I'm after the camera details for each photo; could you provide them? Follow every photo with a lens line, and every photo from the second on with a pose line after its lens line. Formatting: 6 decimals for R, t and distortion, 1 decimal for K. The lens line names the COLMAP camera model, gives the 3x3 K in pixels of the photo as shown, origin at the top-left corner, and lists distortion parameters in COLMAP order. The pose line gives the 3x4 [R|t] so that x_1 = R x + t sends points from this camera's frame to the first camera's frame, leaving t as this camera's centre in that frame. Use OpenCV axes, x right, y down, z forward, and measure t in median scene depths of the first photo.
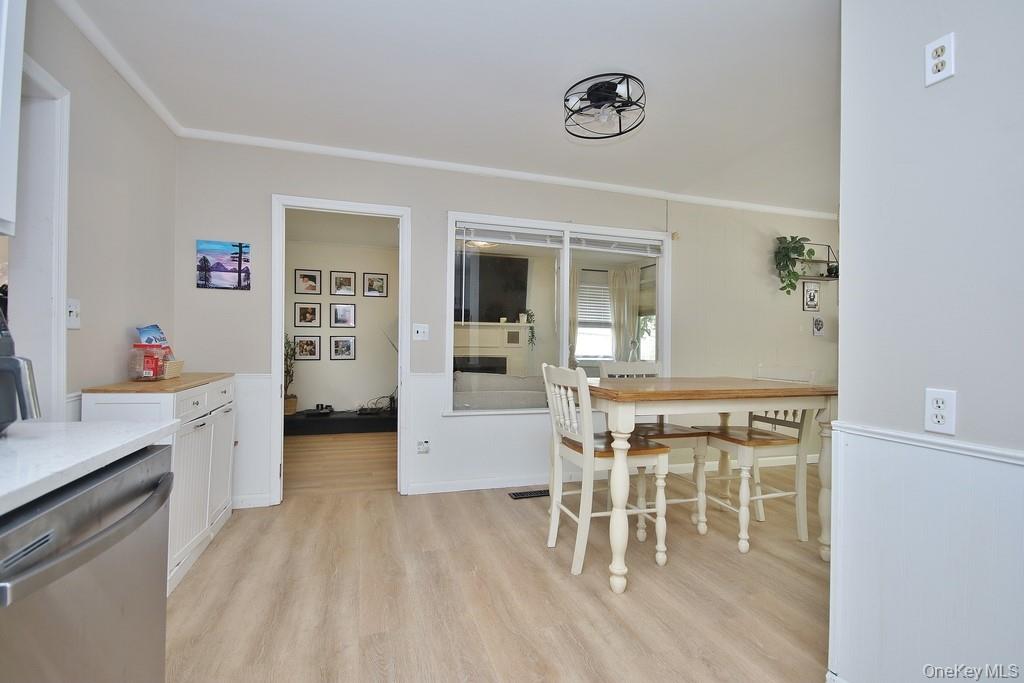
lens RADIAL K [[475.3, 0, 512.0], [0, 475.3, 341.5], [0, 0, 1]] dist [0.013930, -0.008329]
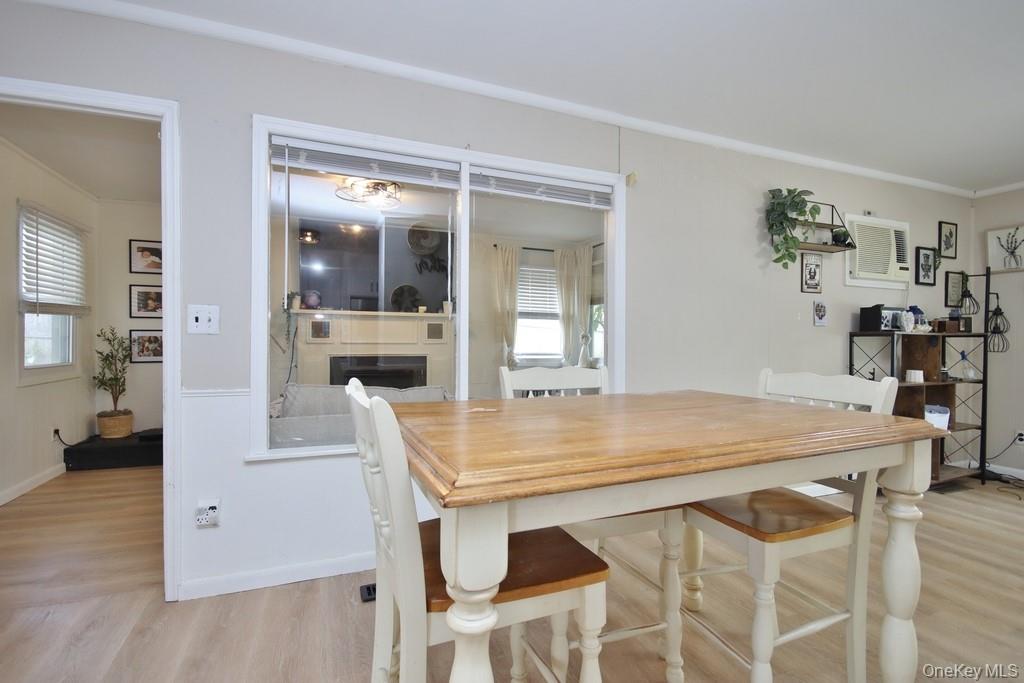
lens RADIAL K [[475.3, 0, 512.0], [0, 475.3, 341.5], [0, 0, 1]] dist [0.013930, -0.008329]
pose [[0.997180, -0.005705, 0.074832, 0.107869], [0.005016, 0.999943, 0.009382, 0.002749], [-0.074881, -0.008980, 0.997152, 0.296276]]
